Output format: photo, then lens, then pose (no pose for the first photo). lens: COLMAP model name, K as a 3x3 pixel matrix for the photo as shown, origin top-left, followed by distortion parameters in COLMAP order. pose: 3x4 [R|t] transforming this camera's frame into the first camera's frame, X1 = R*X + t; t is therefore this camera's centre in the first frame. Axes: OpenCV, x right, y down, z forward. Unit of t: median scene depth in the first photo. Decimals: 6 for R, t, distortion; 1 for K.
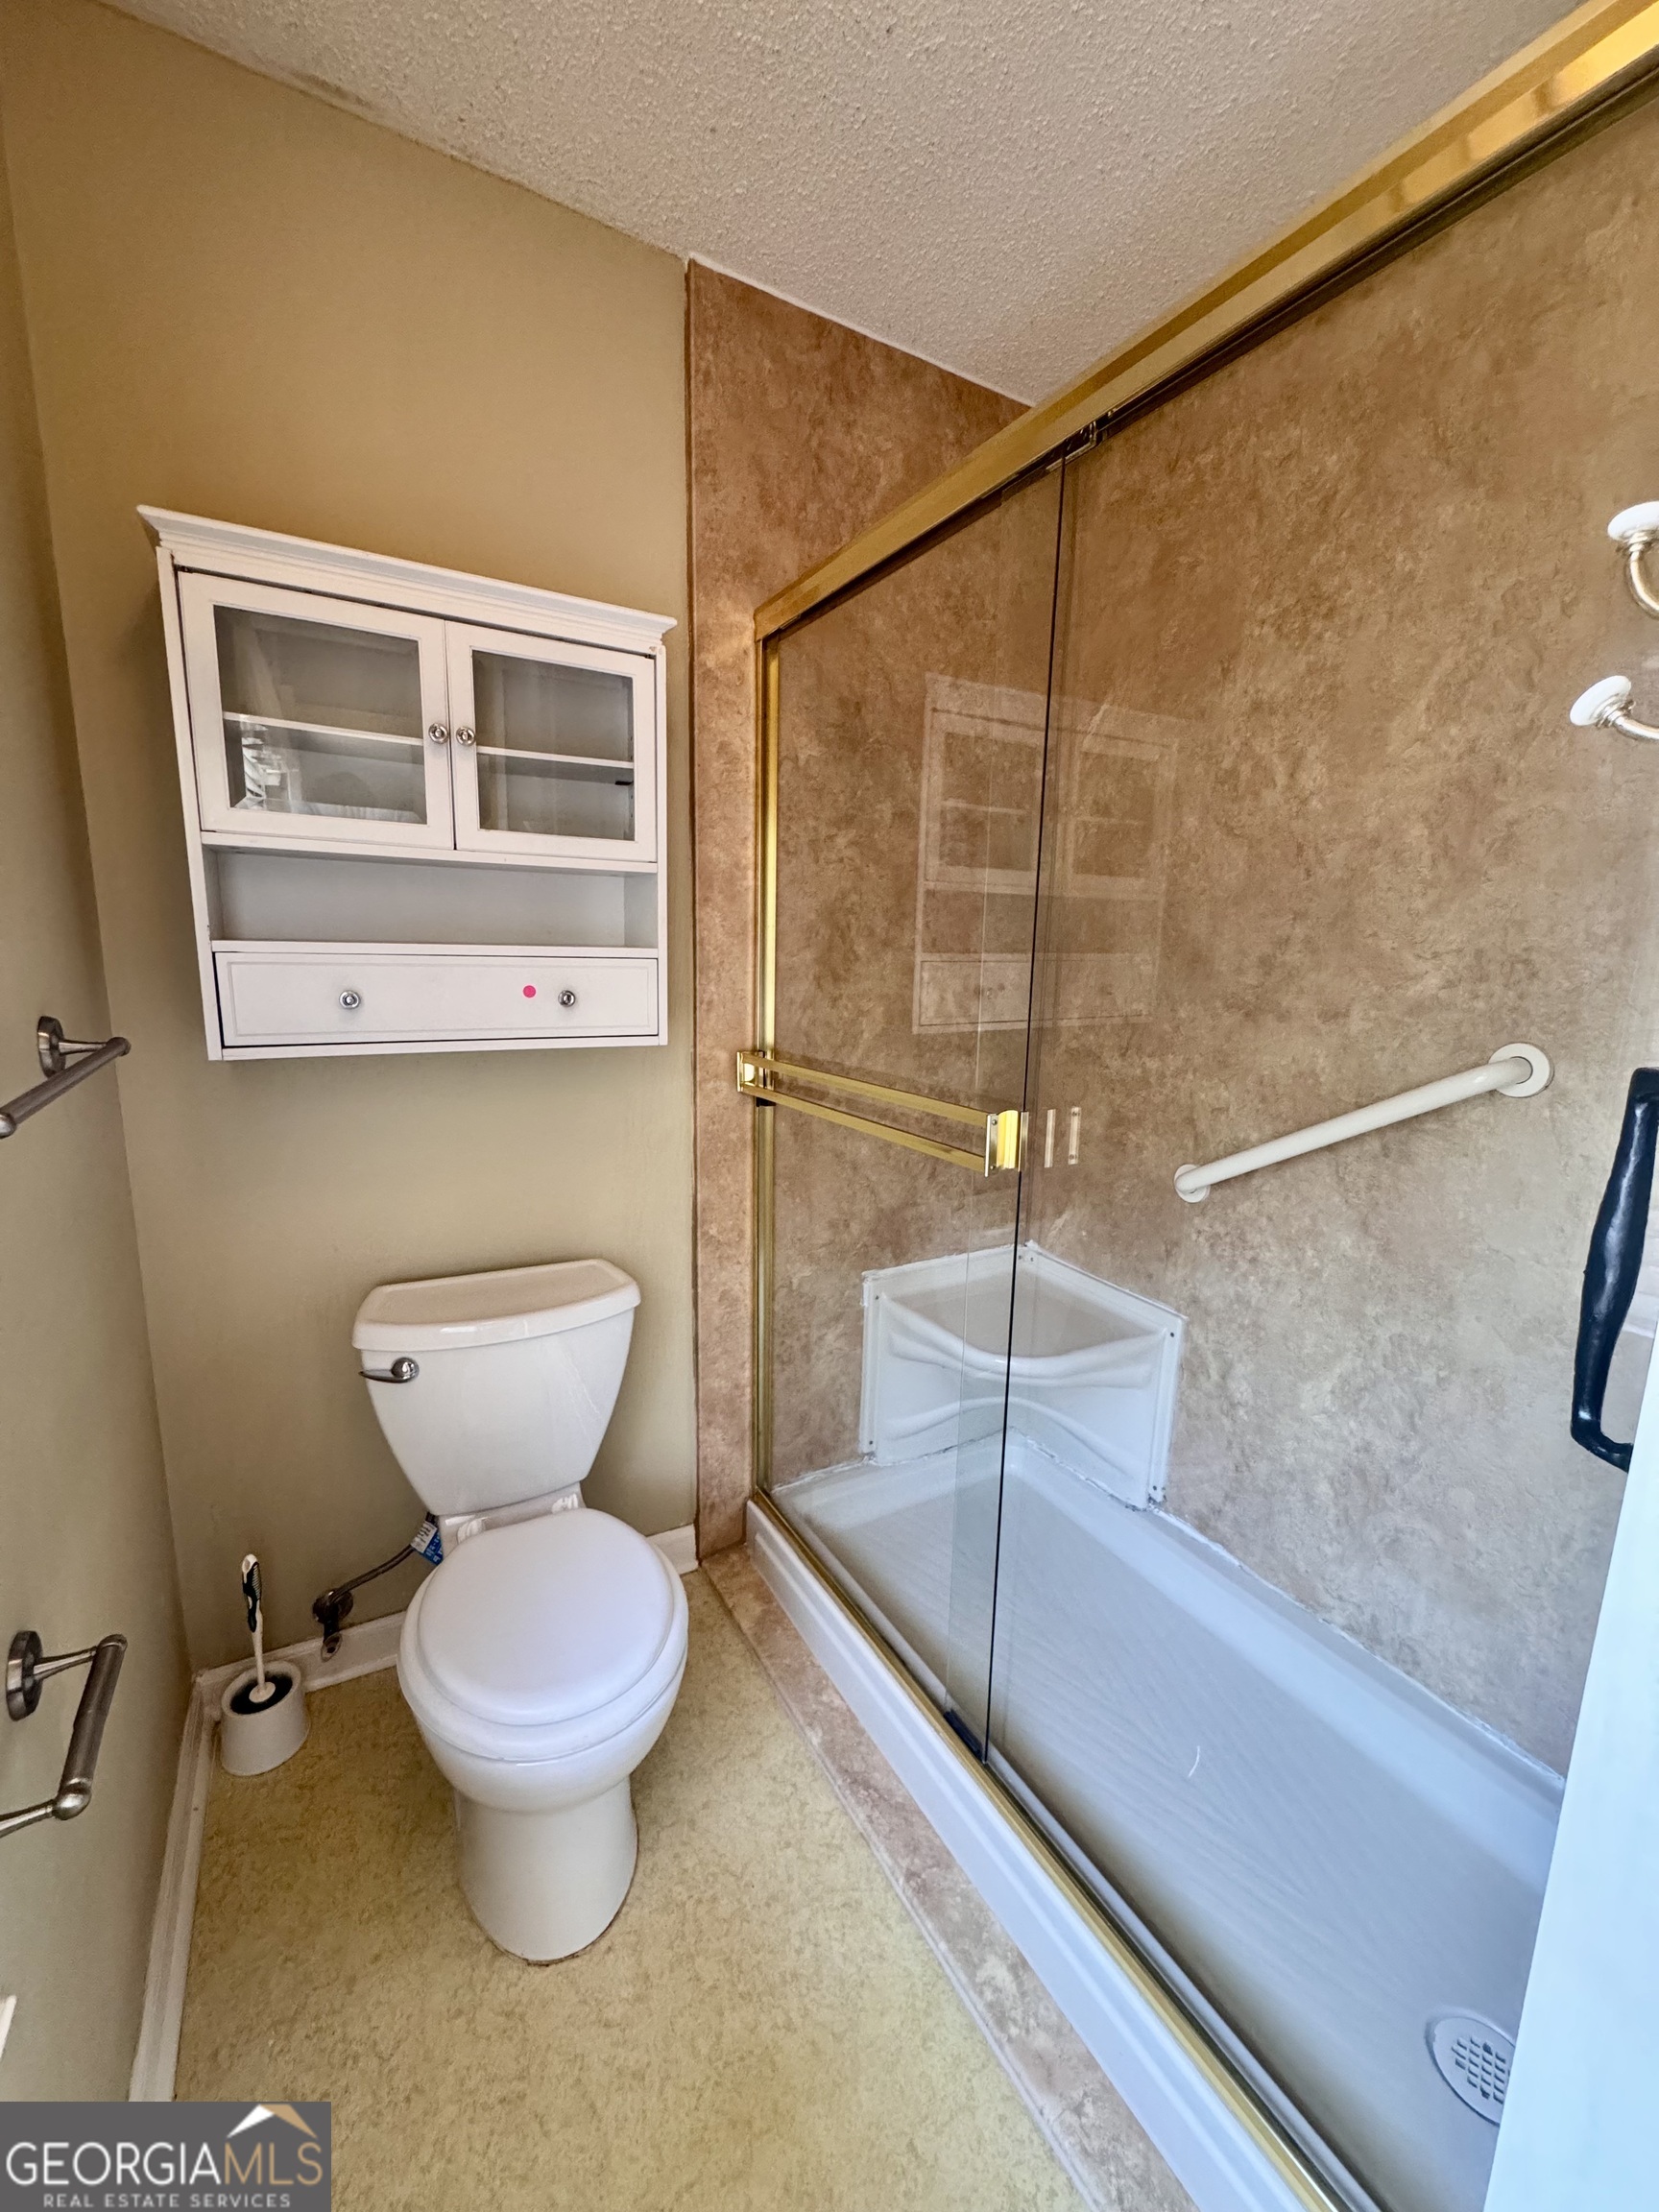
lens RADIAL K [[891.8, 0, 829.5], [0, 891.8, 1106.0], [0, 0, 1]] dist [-0.001191, 0.000062]
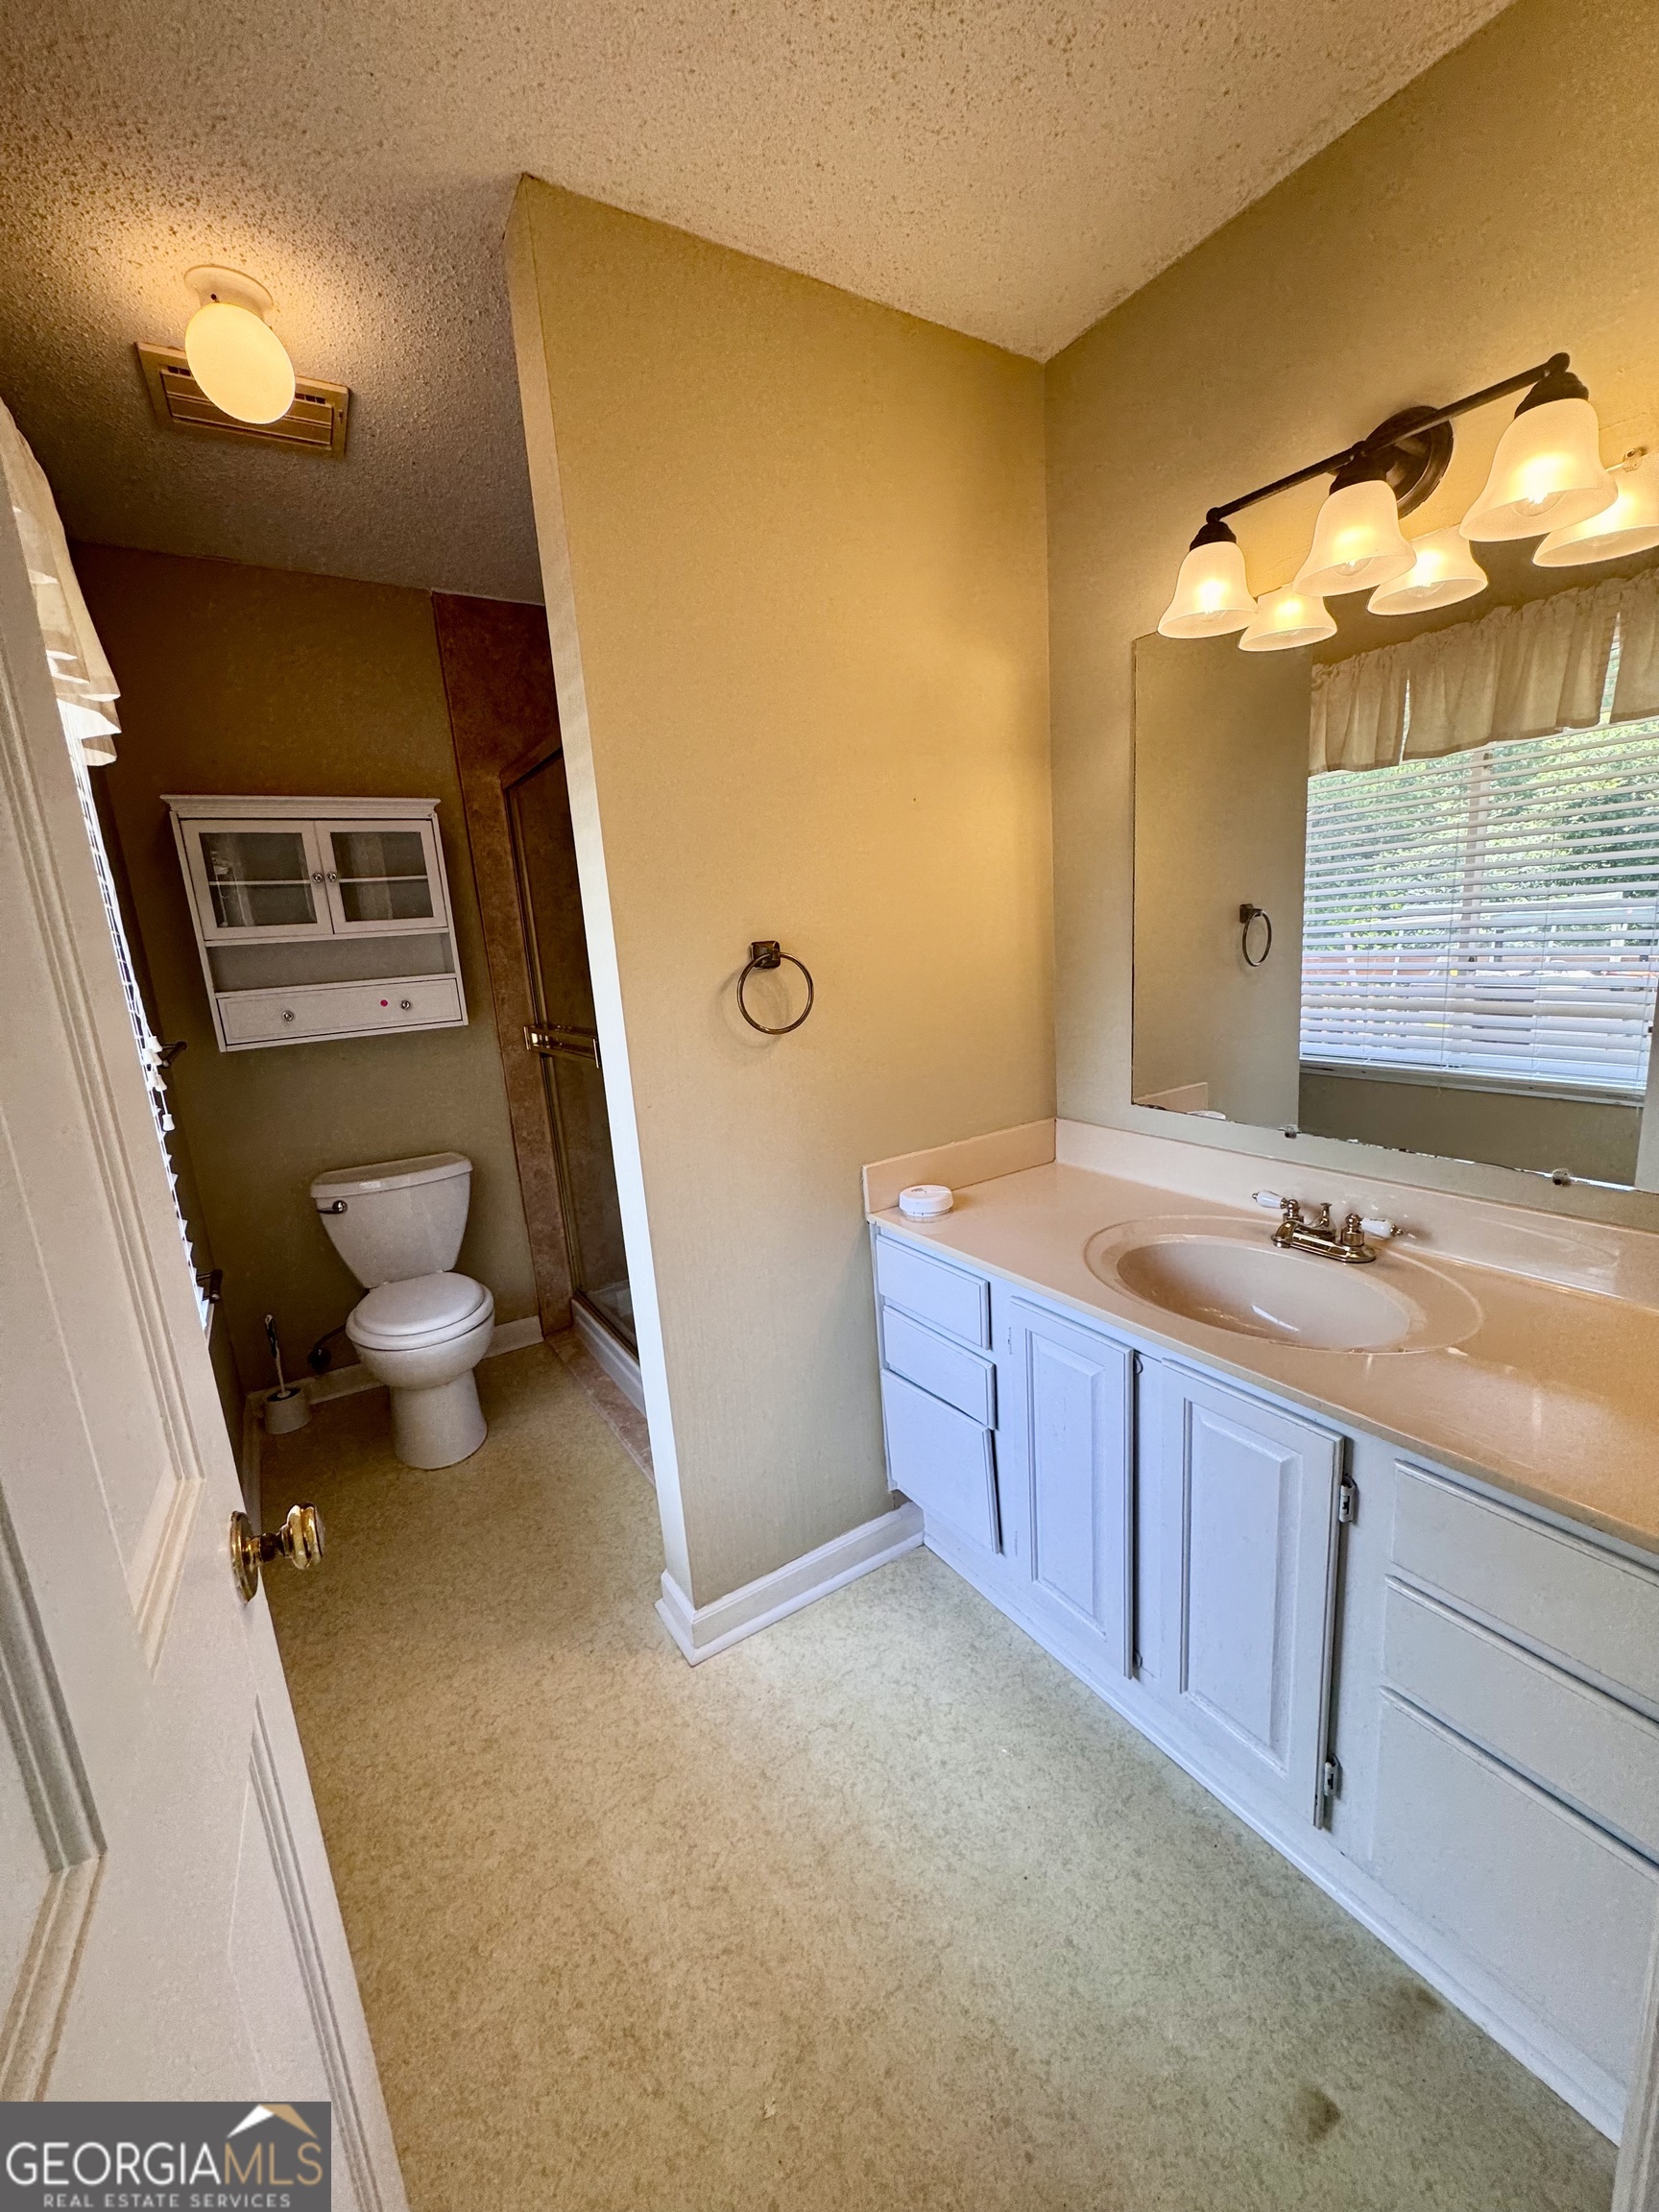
lens RADIAL K [[891.8, 0, 829.5], [0, 891.8, 1106.0], [0, 0, 1]] dist [-0.001191, 0.000062]
pose [[0.994529, -0.101263, 0.025655, 0.506642], [0.100739, 0.994692, 0.020970, 0.136889], [-0.027643, -0.018271, 0.999451, -0.875597]]
